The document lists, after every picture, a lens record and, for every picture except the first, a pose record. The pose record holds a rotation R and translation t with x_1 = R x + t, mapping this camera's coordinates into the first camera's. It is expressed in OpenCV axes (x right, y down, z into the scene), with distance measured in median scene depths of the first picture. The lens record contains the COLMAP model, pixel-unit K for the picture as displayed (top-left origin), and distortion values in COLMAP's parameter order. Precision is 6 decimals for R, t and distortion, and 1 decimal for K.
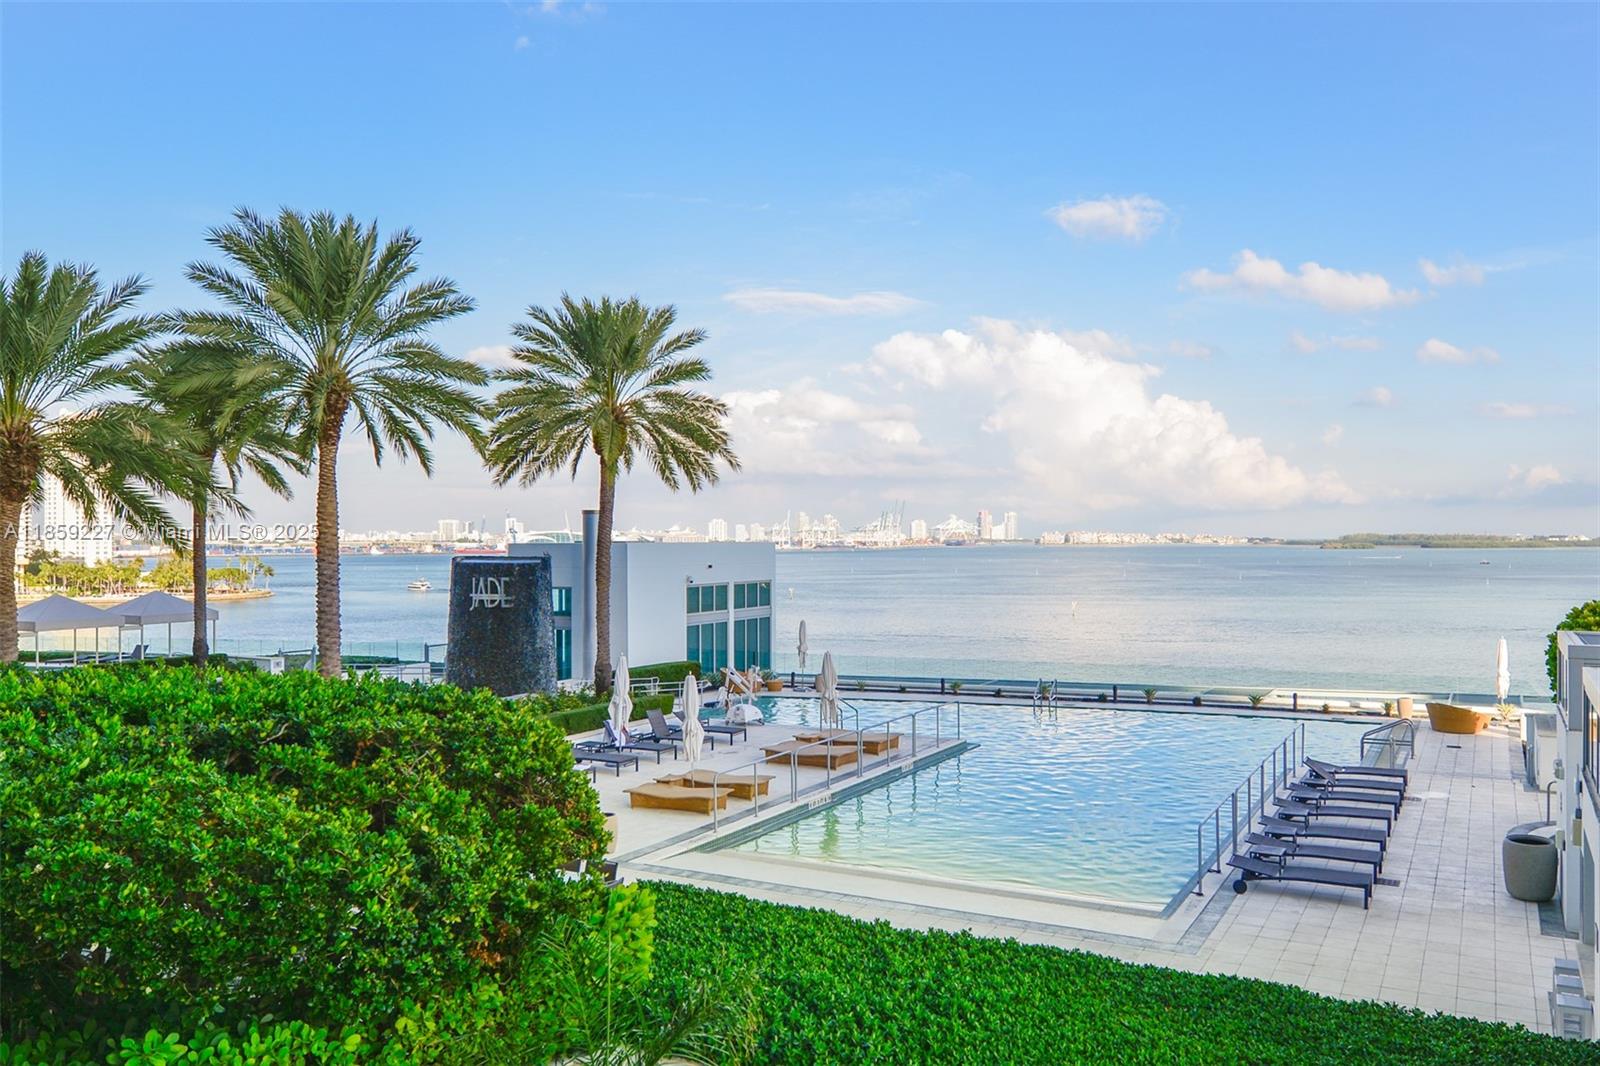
lens RADIAL K [[1021.9, 0, 795.0], [0, 1021.9, 607.1], [0, 0, 1]] dist [0.012494, 0.007367]
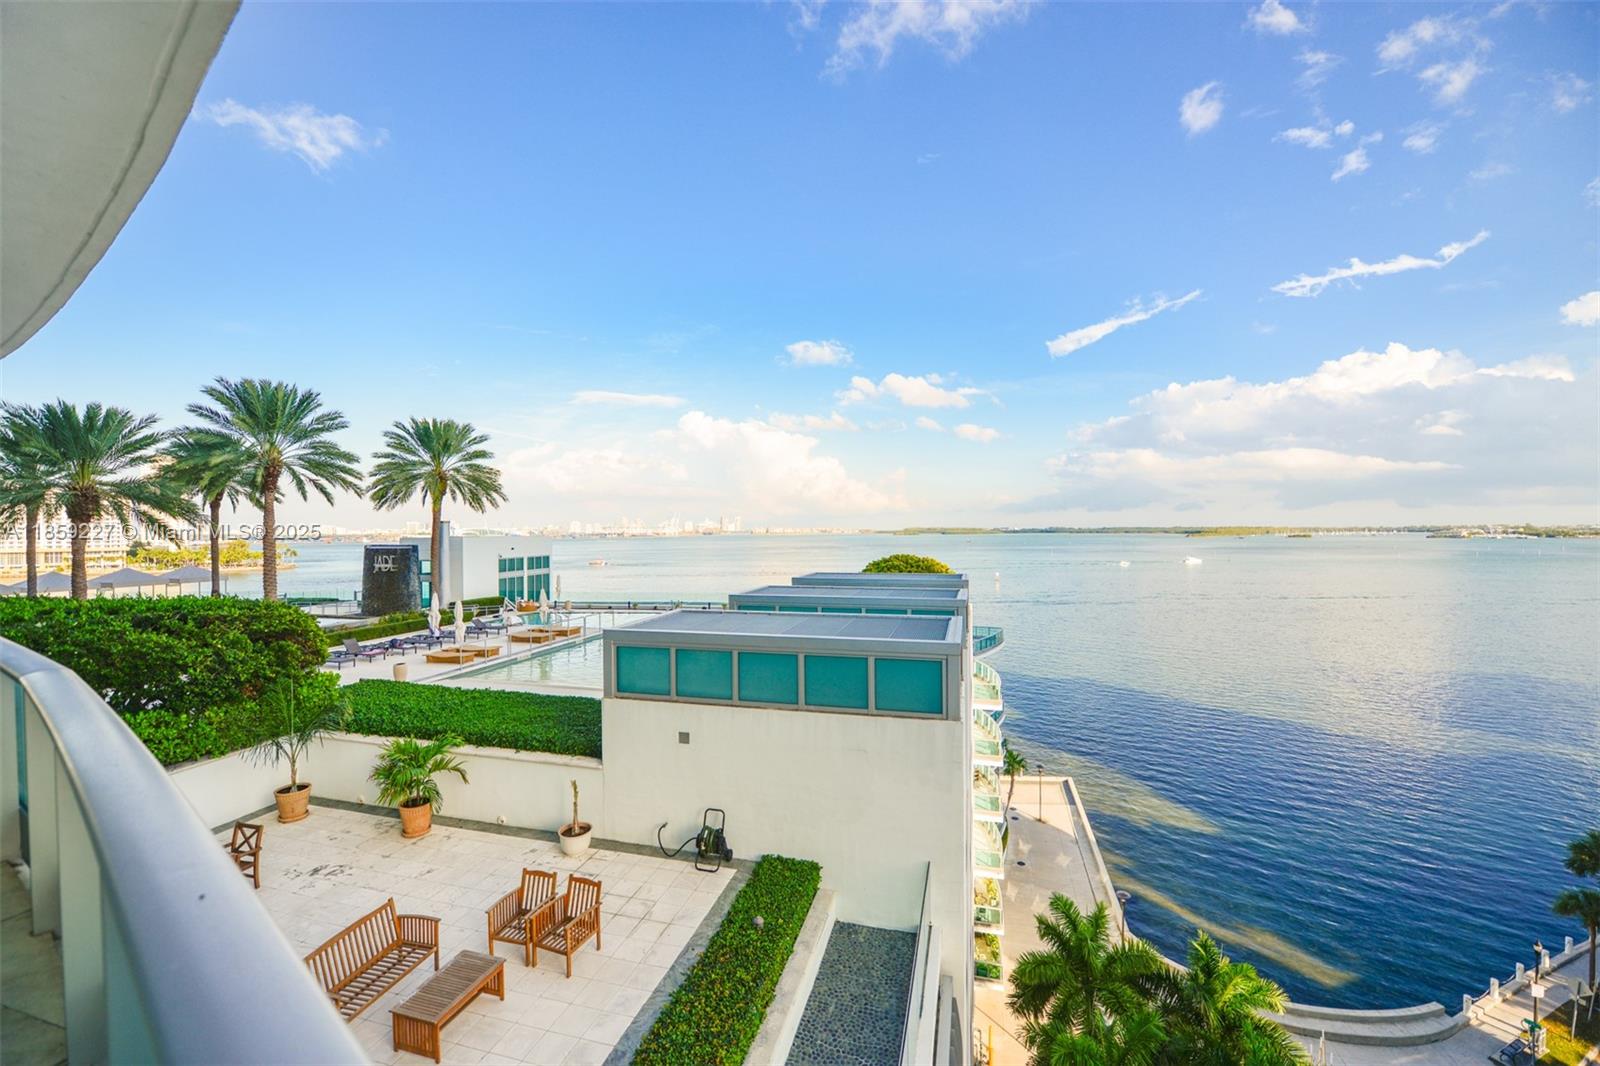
lens RADIAL K [[628.8, 0, 815.6], [0, 628.8, 563.3], [0, 0, 1]] dist [0.004471, 0.001014]
pose [[0.985343, -0.016114, 0.169819, 0.376828], [0.017165, 0.999841, -0.004725, 0.005939], [-0.169716, 0.007571, 0.985464, -0.397104]]
